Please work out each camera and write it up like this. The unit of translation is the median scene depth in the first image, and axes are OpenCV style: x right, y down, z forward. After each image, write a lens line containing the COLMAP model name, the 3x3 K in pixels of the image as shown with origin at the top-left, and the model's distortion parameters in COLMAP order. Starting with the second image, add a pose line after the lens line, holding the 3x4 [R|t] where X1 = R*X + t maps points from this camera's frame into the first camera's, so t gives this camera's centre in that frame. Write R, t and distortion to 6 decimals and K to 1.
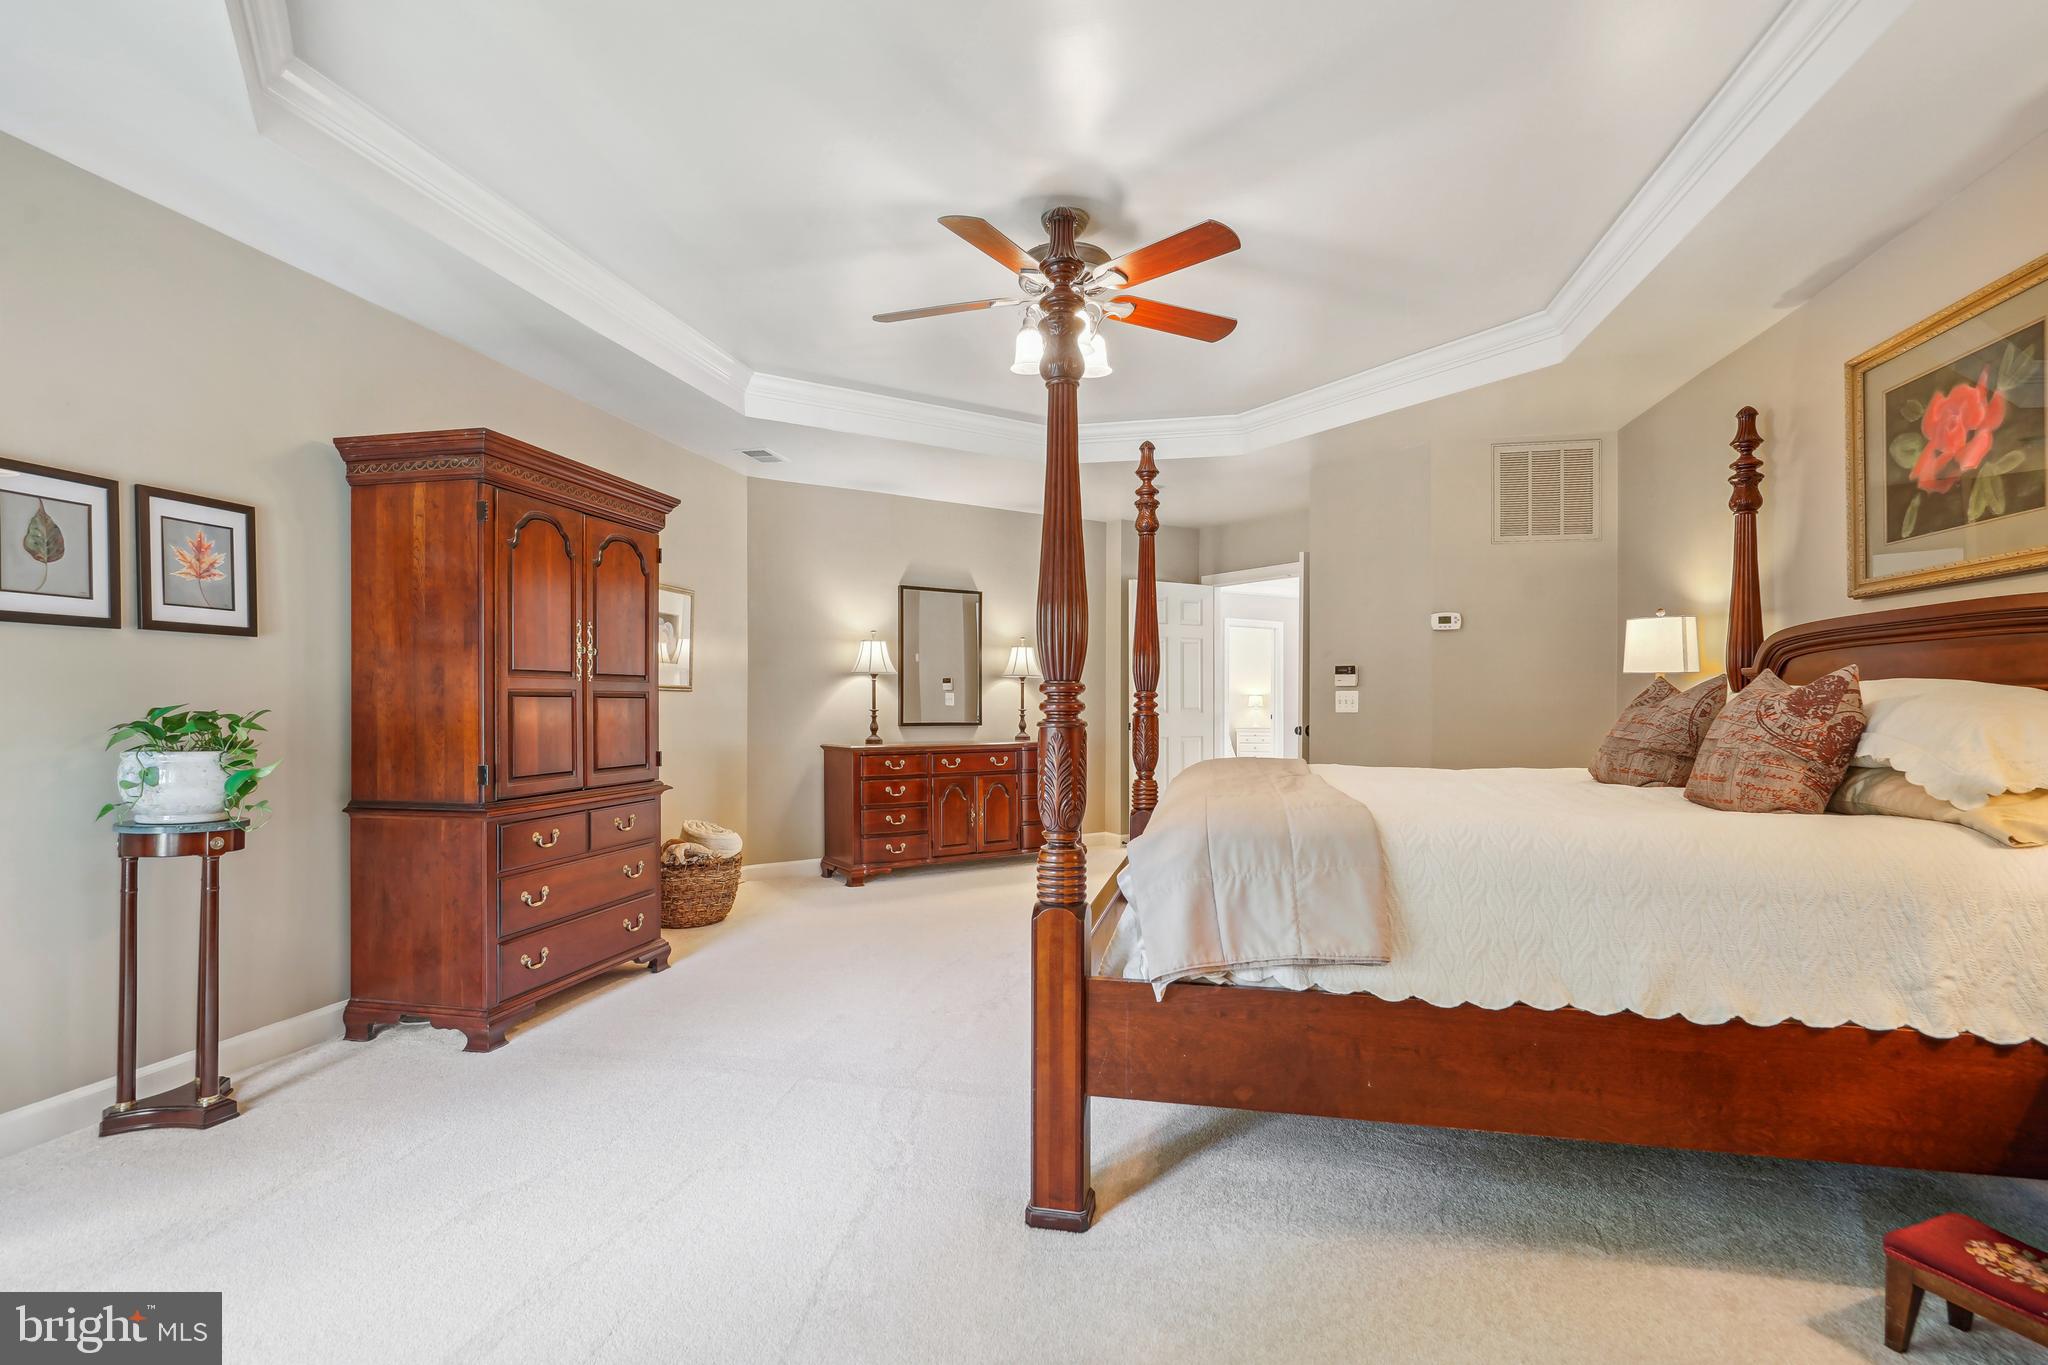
lens RADIAL K [[958.4, 0, 1022.3], [0, 958.4, 689.9], [0, 0, 1]] dist [0.004793, 0.000181]
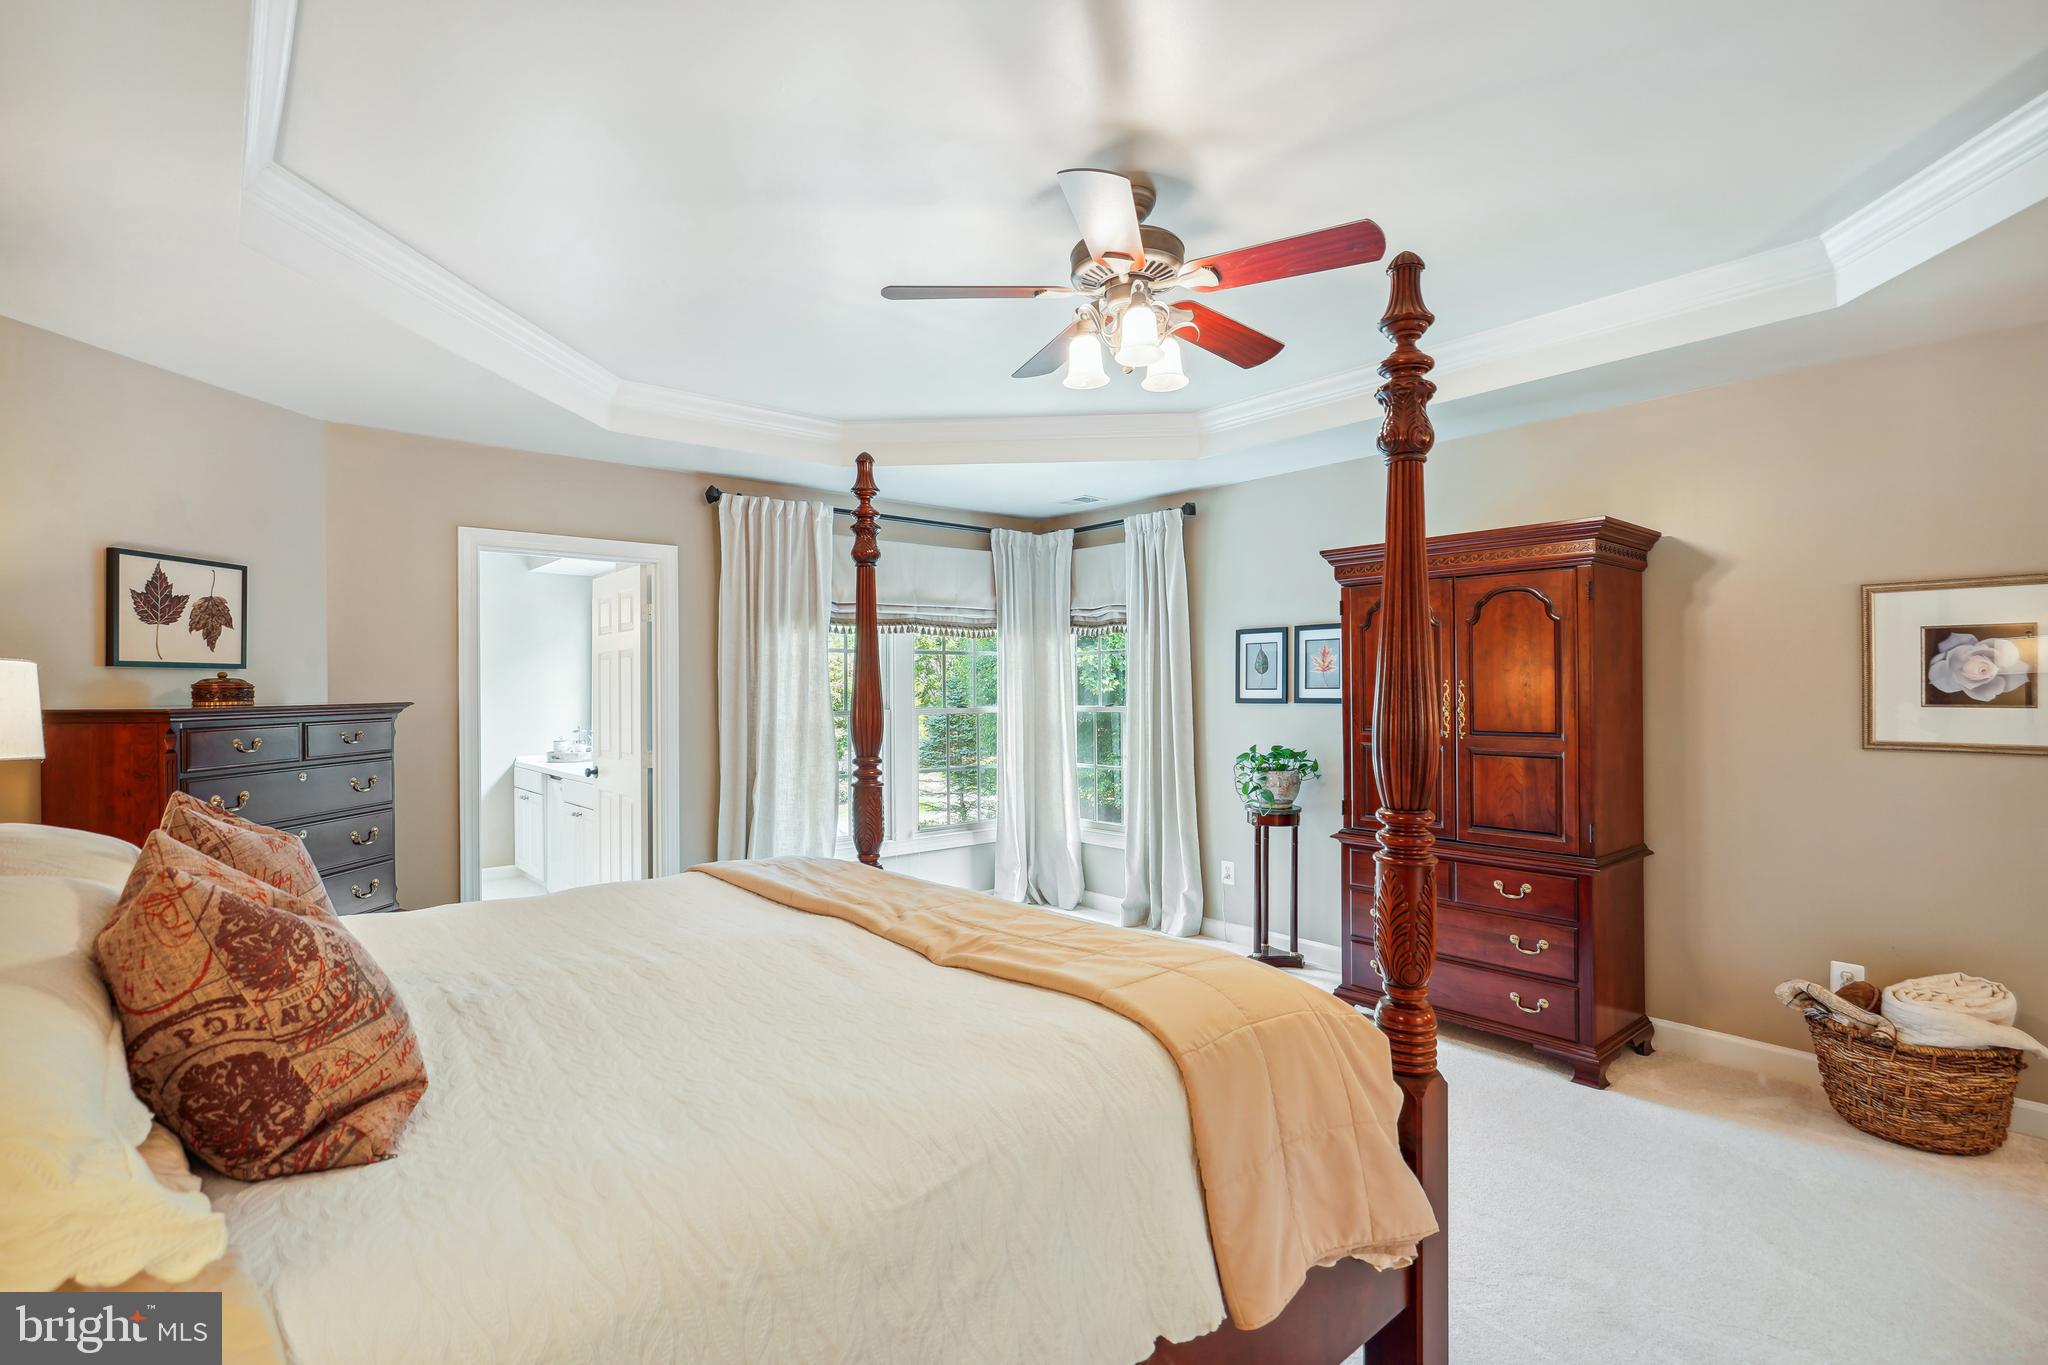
lens RADIAL K [[958.4, 0, 1022.5], [0, 958.4, 692.4], [0, 0, 1]] dist [0.004793, 0.000181]
pose [[-0.587598, -0.001358, -0.809152, 0.901372], [0.008895, 0.999927, -0.008137, -0.074311], [0.809104, -0.011978, -0.587543, 1.672716]]
